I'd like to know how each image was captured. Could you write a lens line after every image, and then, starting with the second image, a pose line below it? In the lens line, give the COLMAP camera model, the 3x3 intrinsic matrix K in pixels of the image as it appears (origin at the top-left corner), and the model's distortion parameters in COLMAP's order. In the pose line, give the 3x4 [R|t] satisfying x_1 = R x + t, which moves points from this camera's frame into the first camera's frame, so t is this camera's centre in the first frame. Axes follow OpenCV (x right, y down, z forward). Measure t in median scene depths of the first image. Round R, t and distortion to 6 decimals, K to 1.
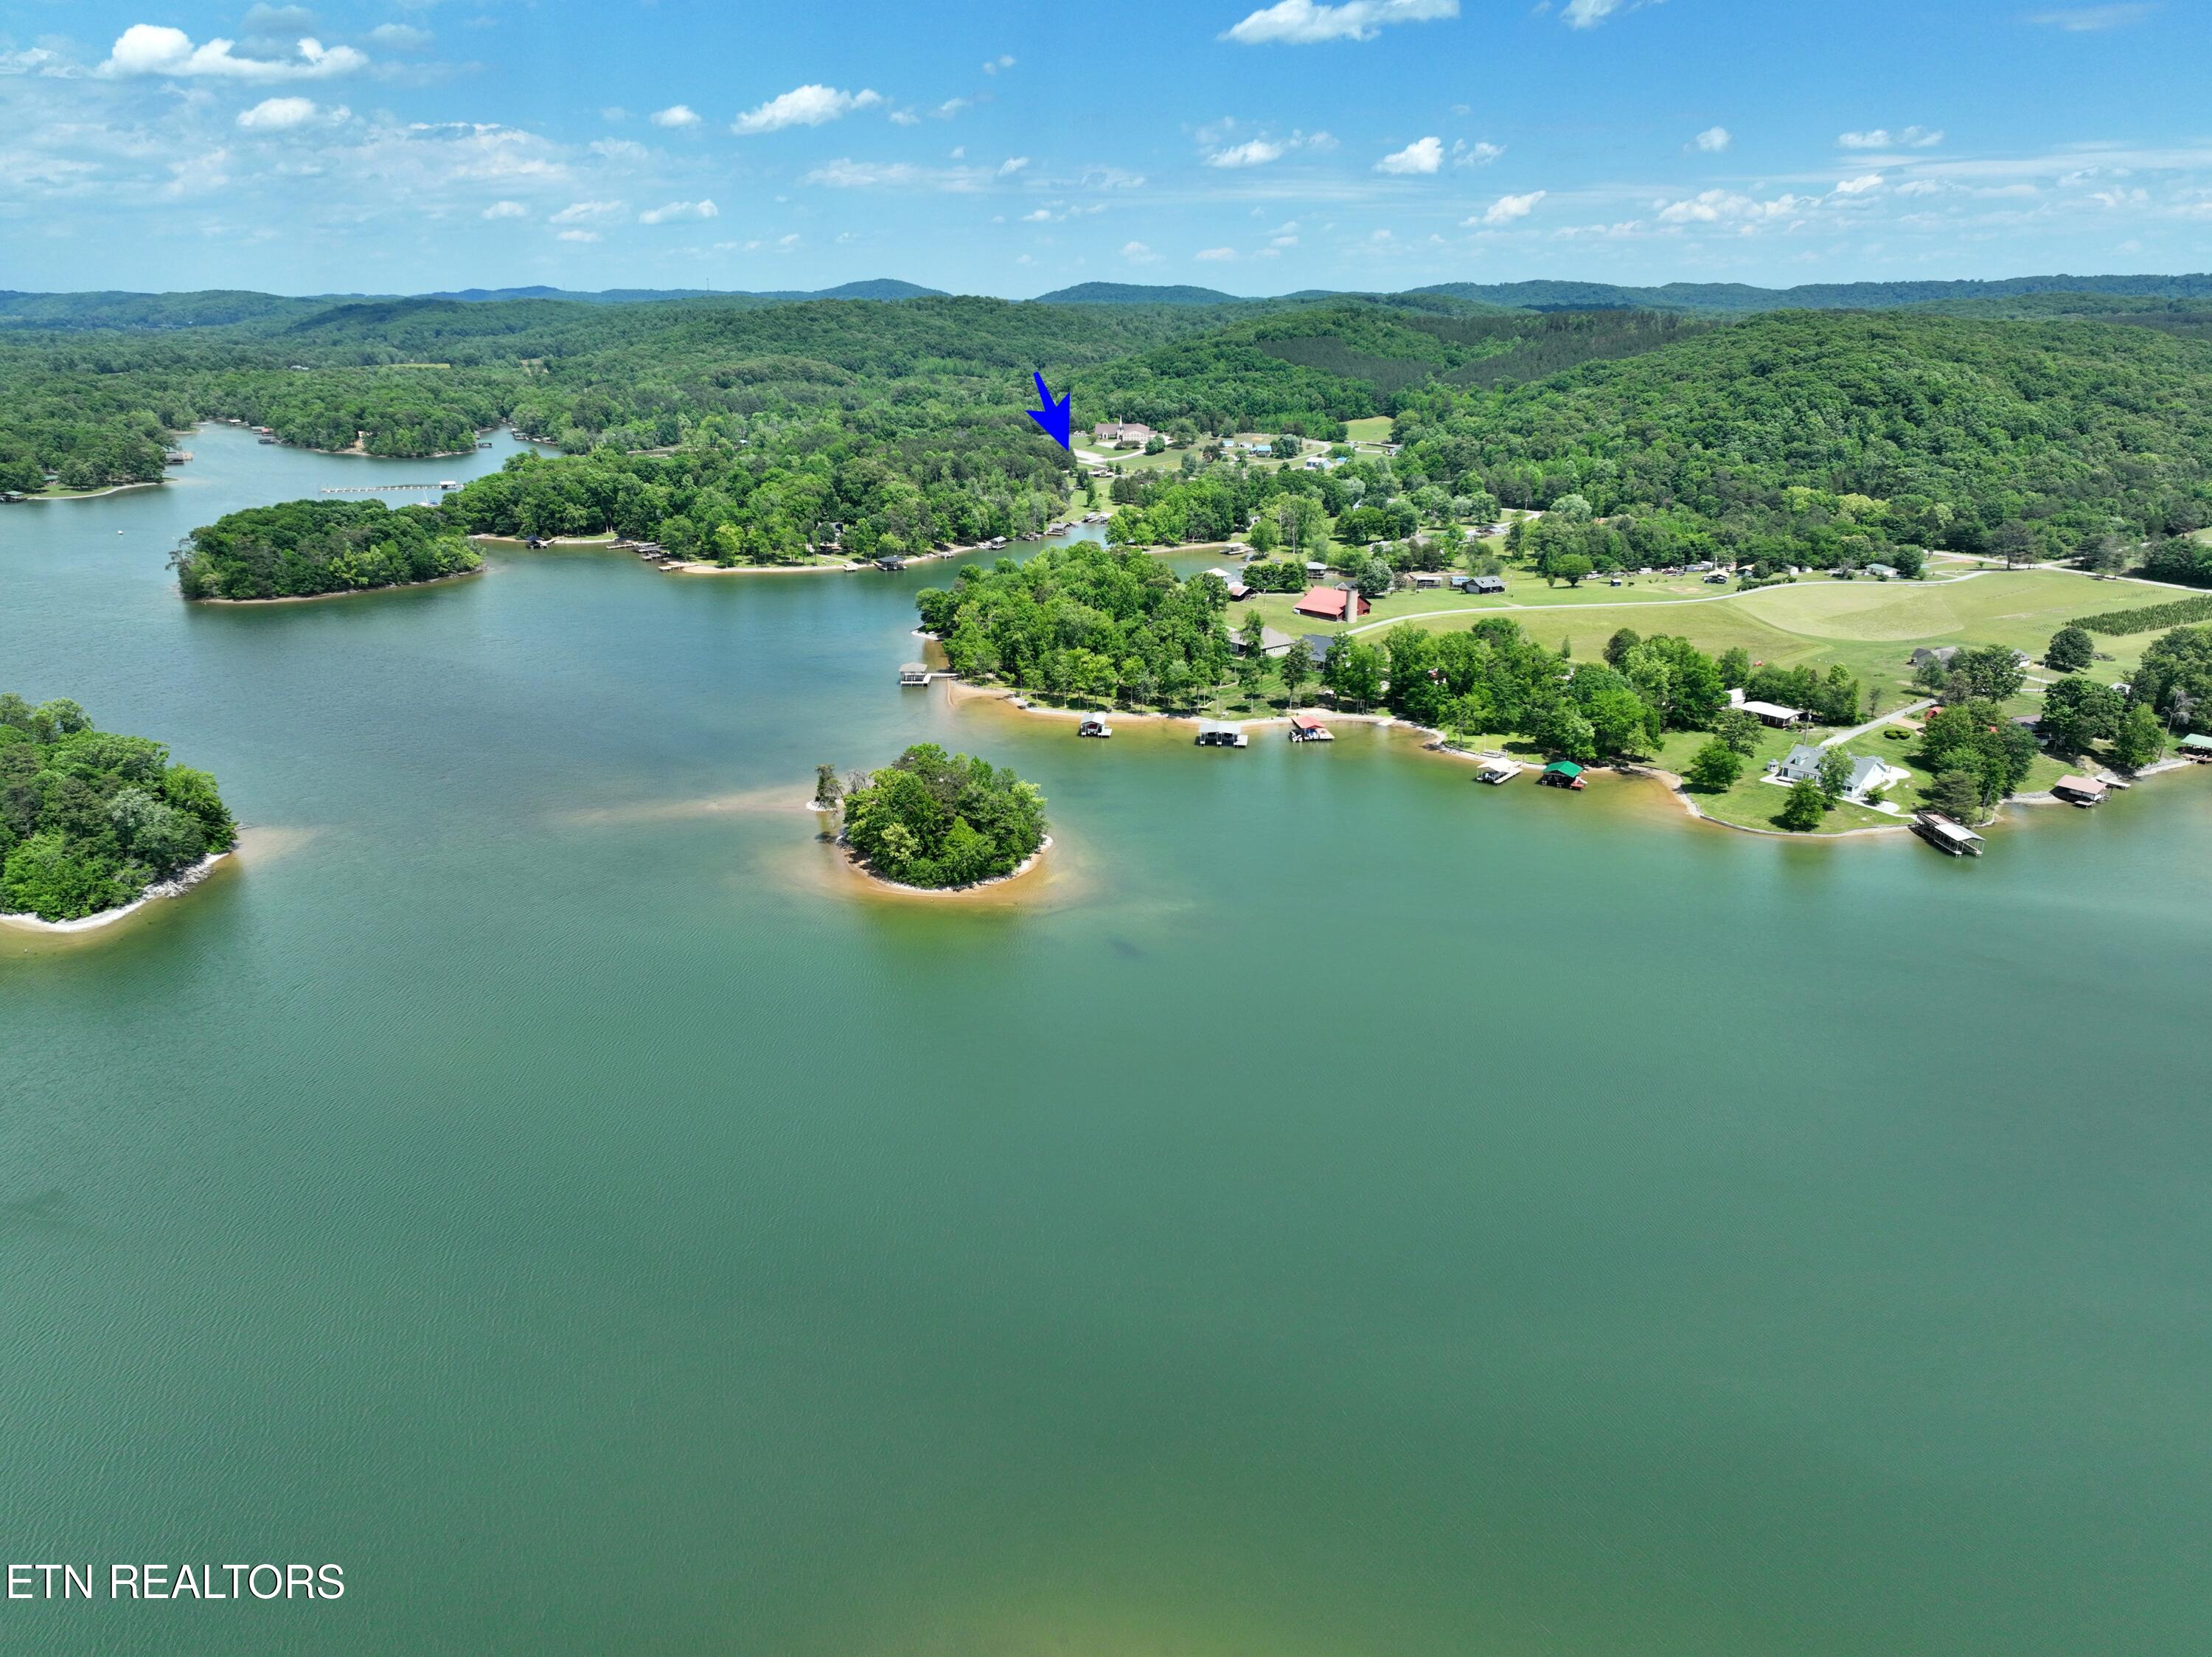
lens RADIAL K [[1549.6, 0, 1103.3], [0, 1549.6, 835.7], [0, 0, 1]] dist [0.007749, 0.013834]
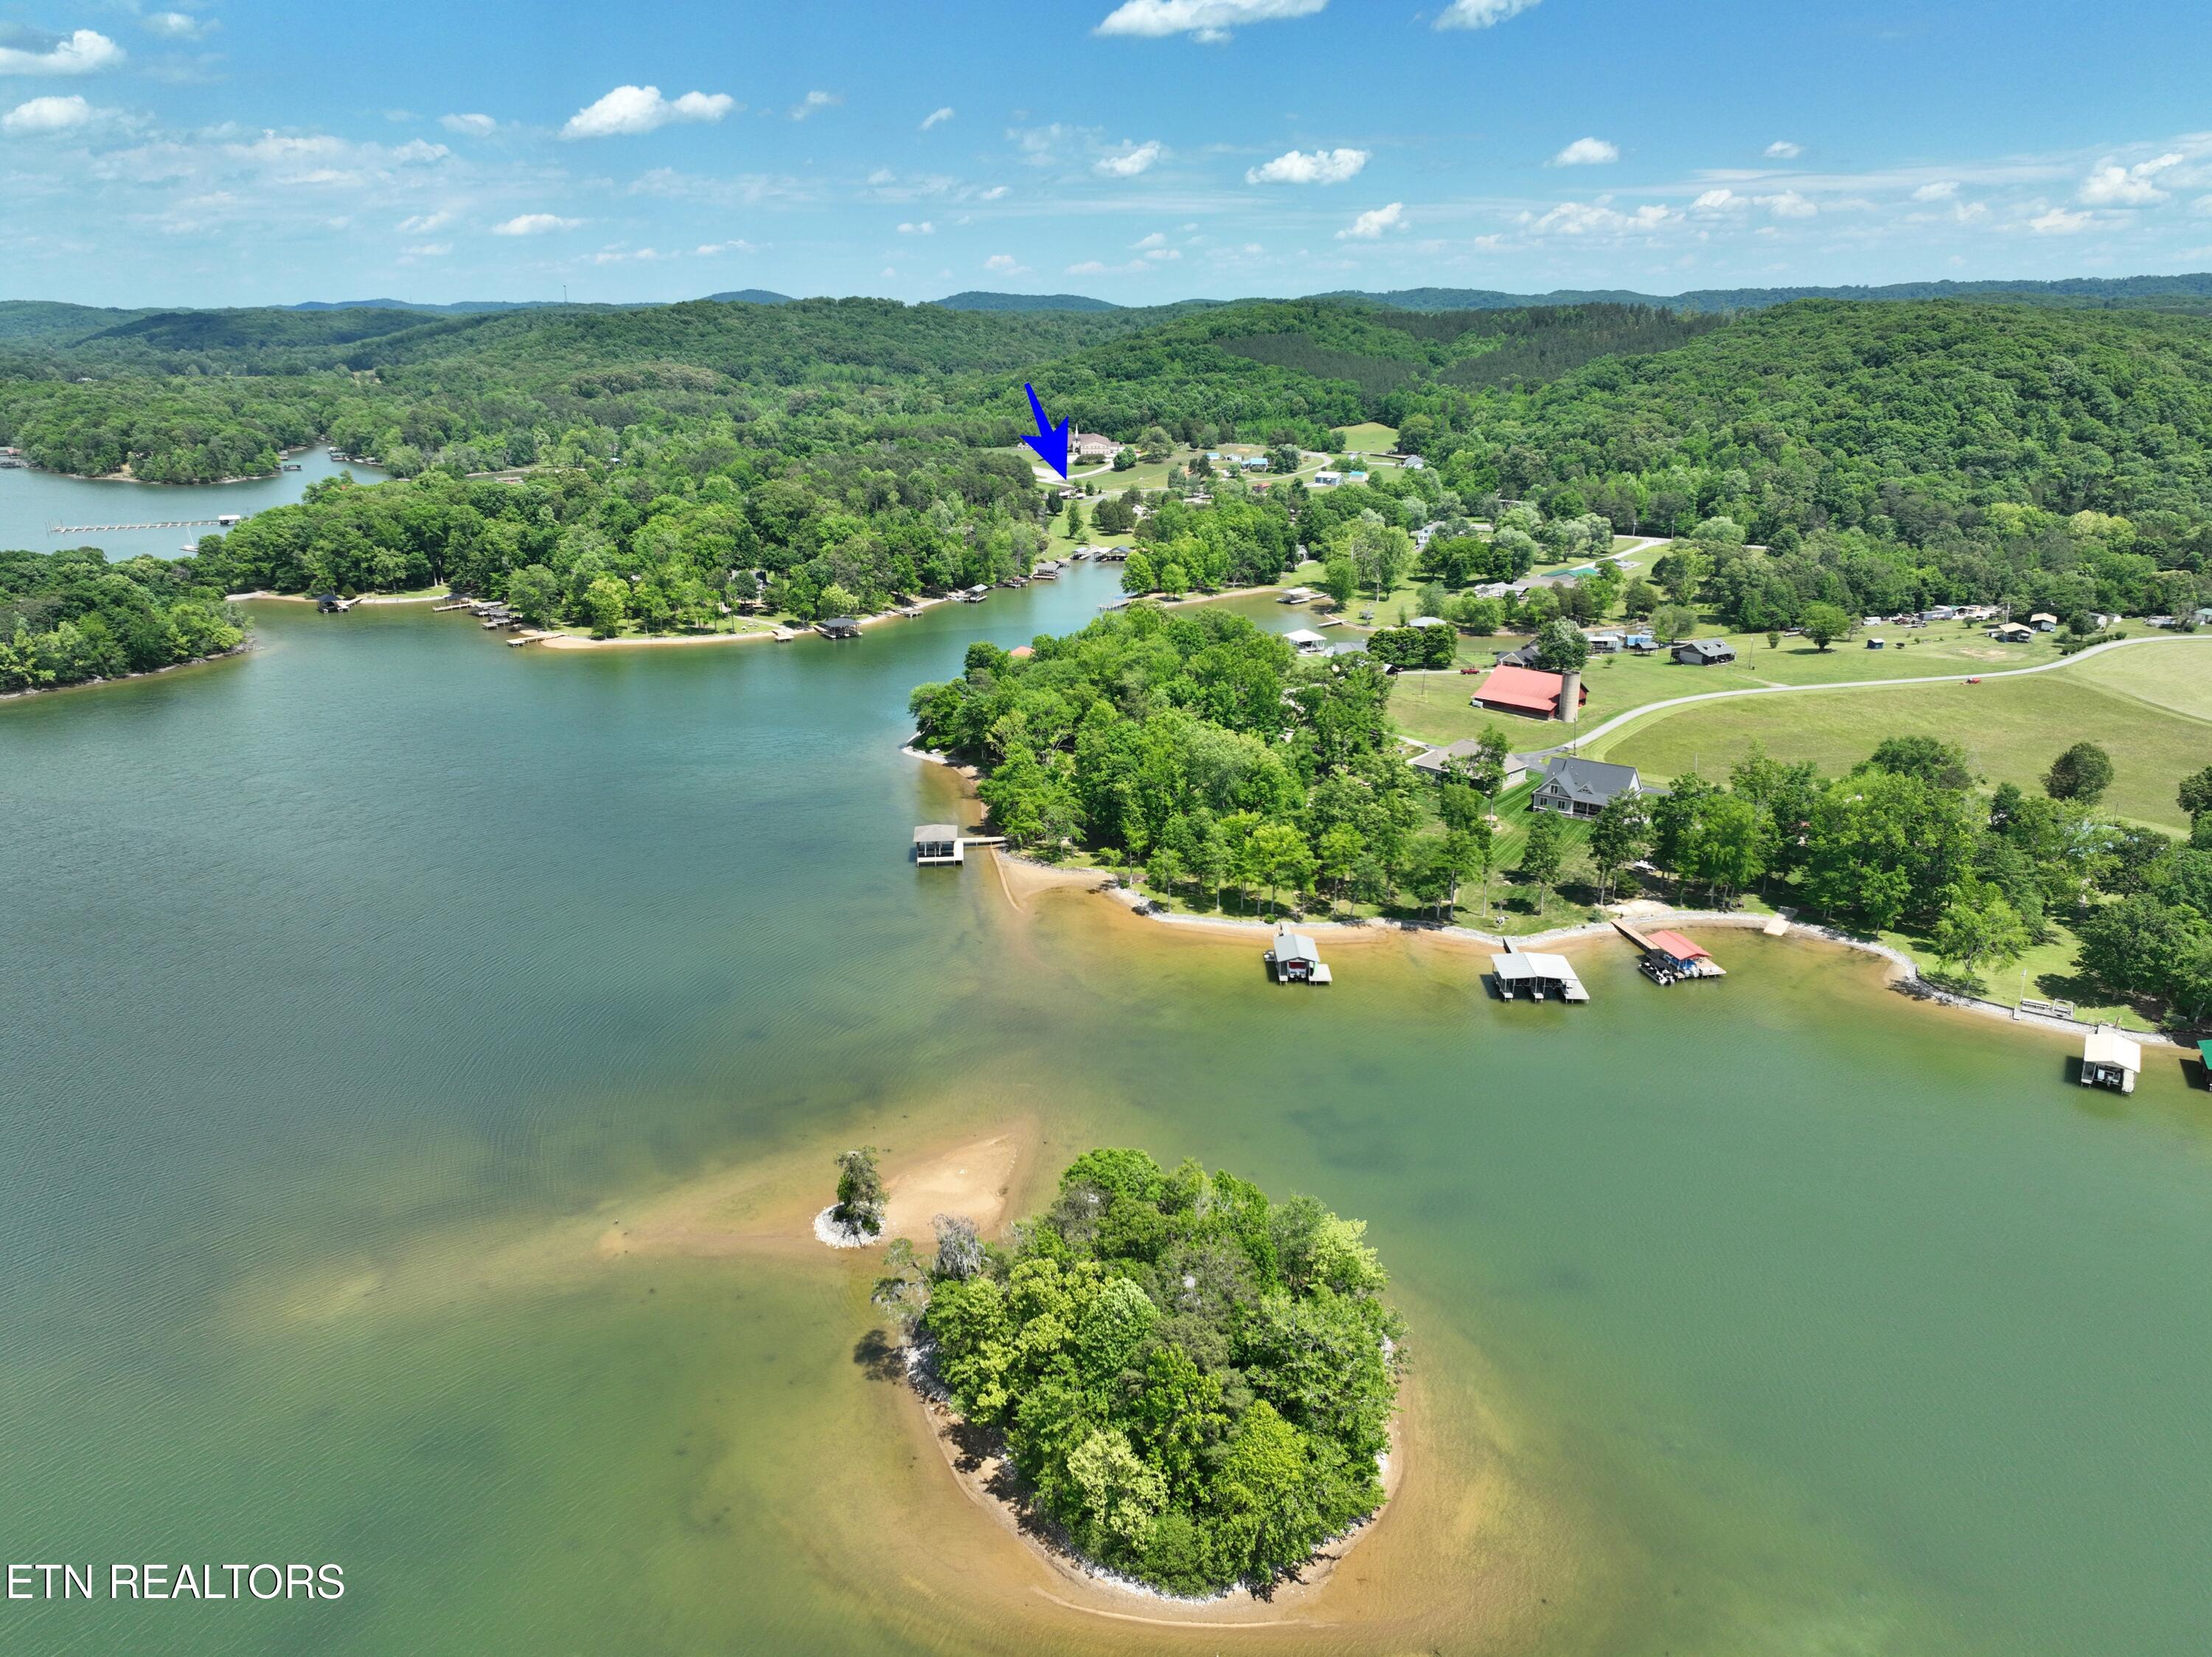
lens RADIAL K [[1549.6, 0, 1105.9], [0, 1549.6, 829.0], [0, 0, 1]] dist [0.007749, 0.013834]
pose [[0.996564, -0.029642, 0.077341, -0.063867], [0.030568, 0.999474, -0.010814, -0.062695], [-0.076980, 0.013141, 0.996946, 0.243954]]
